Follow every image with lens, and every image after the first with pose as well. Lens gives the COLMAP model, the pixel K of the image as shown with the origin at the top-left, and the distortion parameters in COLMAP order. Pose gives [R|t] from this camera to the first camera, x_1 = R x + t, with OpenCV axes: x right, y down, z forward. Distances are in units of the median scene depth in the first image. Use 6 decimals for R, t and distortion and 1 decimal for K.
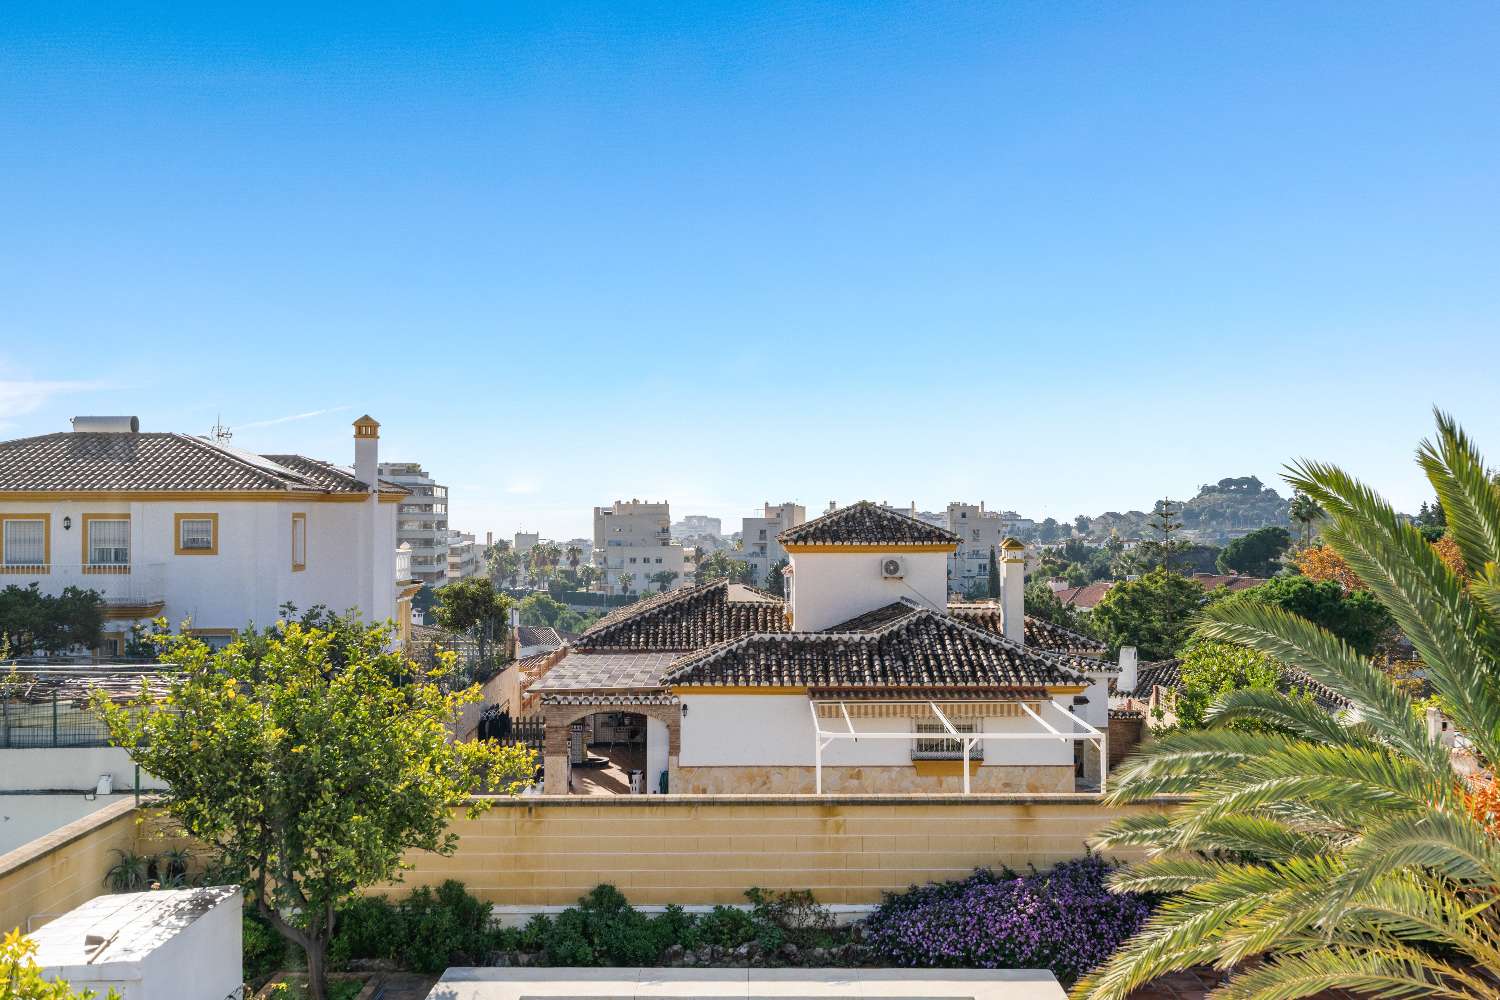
lens RADIAL K [[1500.5, 0, 791.9], [0, 1500.5, 500.2], [0, 0, 1]] dist [0.010887, 0.000000]
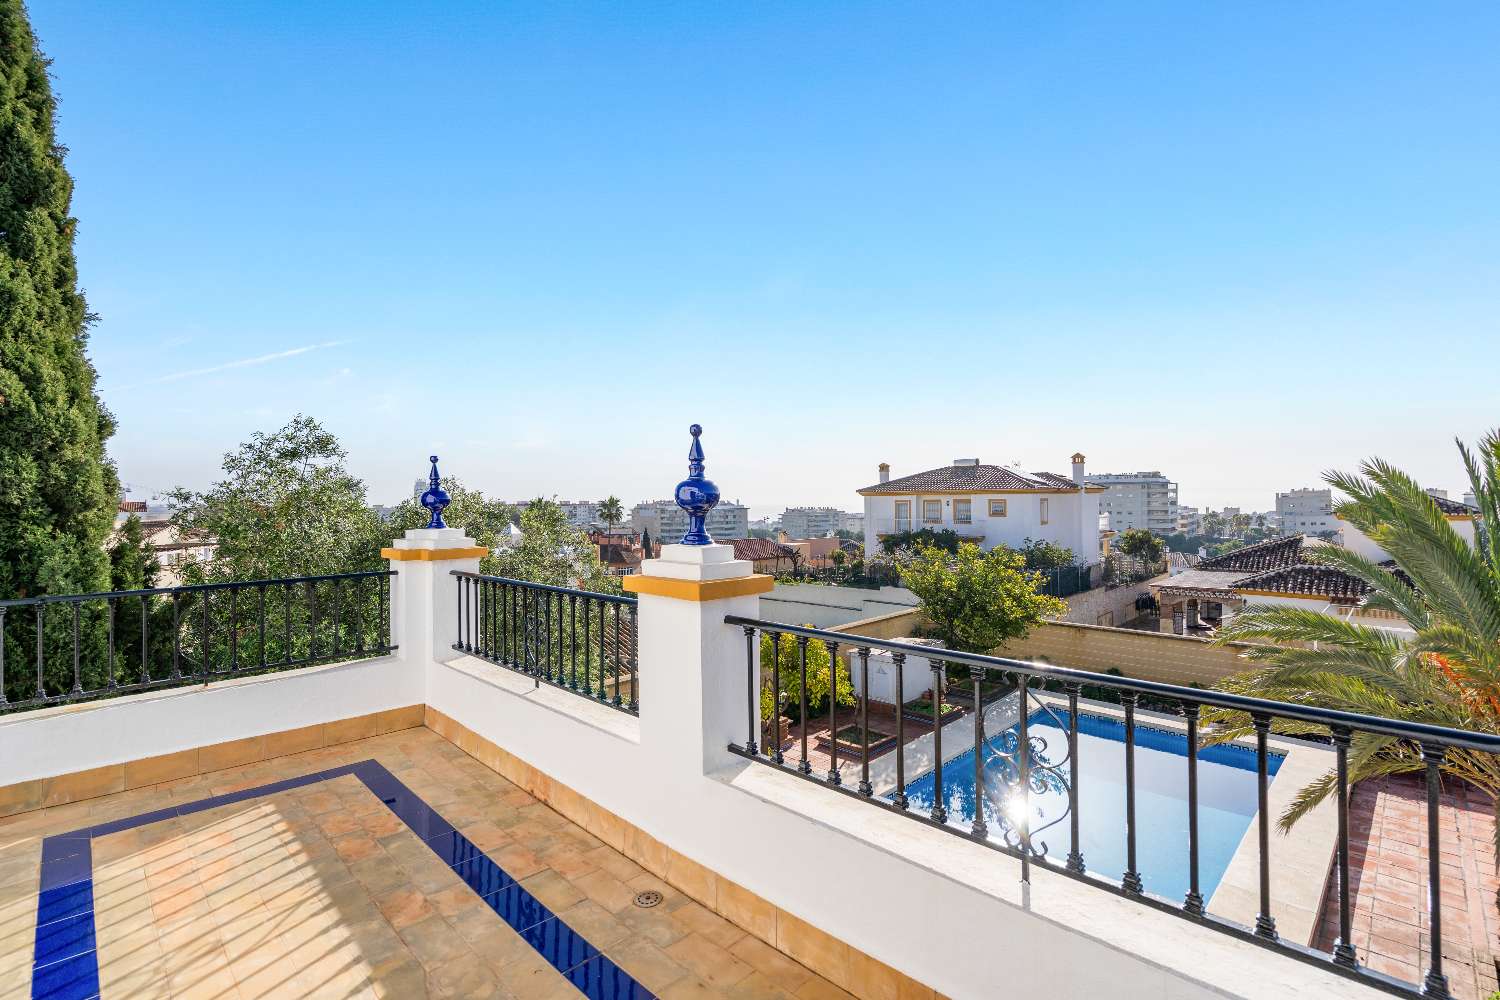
lens RADIAL K [[691.3, 0, 743.5], [0, 691.3, 502.1], [0, 0, 1]] dist [-0.005334, 0.002633]
pose [[0.702399, -0.004475, -0.711770, 0.095731], [0.014636, 0.999860, 0.008157, -0.001035], [0.711633, -0.016147, 0.702366, -0.039262]]
